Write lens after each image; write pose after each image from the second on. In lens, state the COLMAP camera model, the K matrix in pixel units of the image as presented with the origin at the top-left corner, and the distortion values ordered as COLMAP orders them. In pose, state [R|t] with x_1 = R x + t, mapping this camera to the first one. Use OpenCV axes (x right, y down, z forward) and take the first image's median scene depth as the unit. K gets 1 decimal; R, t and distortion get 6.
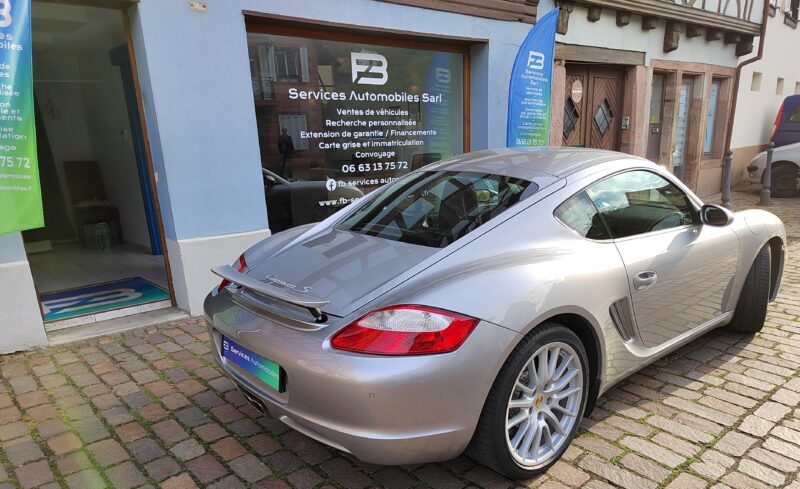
lens RADIAL K [[559.8, 0, 408.7], [0, 559.8, 315.6], [0, 0, 1]] dist [0.025924, -0.001346]
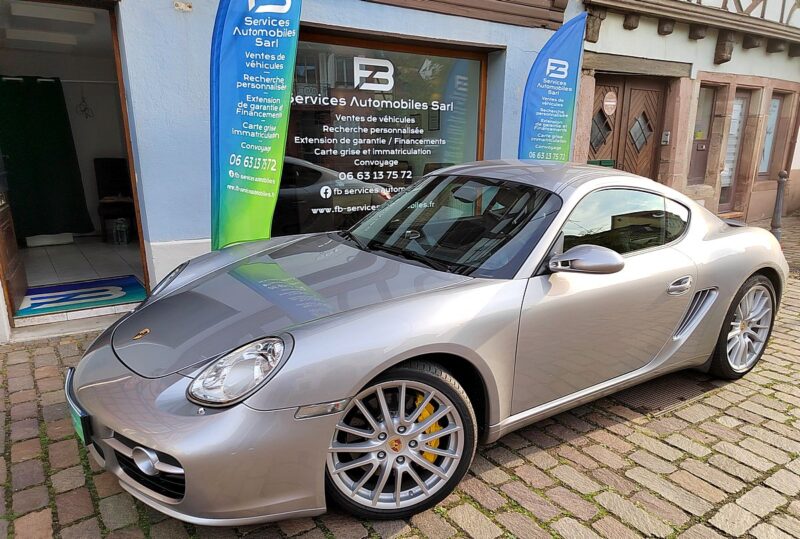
lens RADIAL K [[547.6, 0, 397.5], [0, 547.6, 306.3], [0, 0, 1]] dist [0.023392, -0.004477]
pose [[0.991145, 0.066979, -0.114650, 0.102785], [-0.069271, 0.997468, -0.016119, -0.029500], [0.113281, 0.023918, 0.993275, 0.077882]]
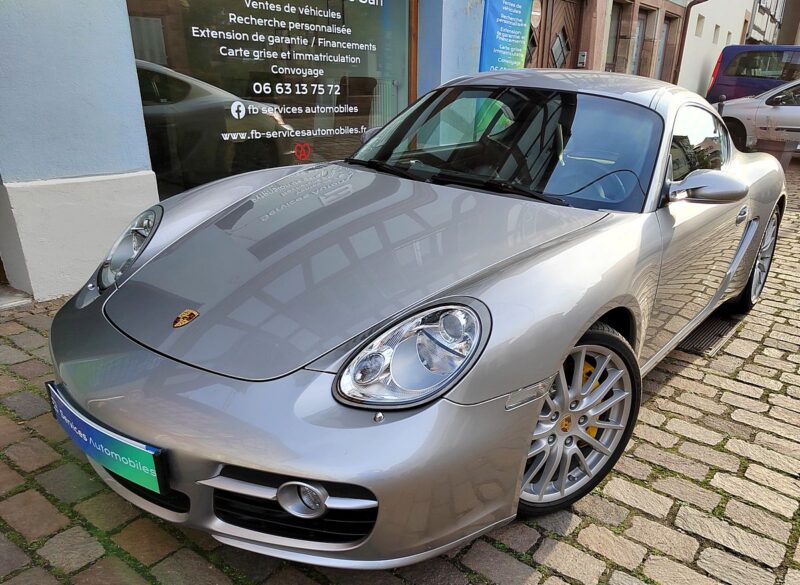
lens RADIAL K [[617.8, 0, 446.2], [0, 617.8, 344.6], [0, 0, 1]] dist [0.056146, -0.068532]
pose [[0.971468, -0.025769, 0.235768, -0.074200], [-0.000149, 0.994014, 0.109257, -0.023140], [-0.237172, -0.106175, 0.965648, 0.137120]]
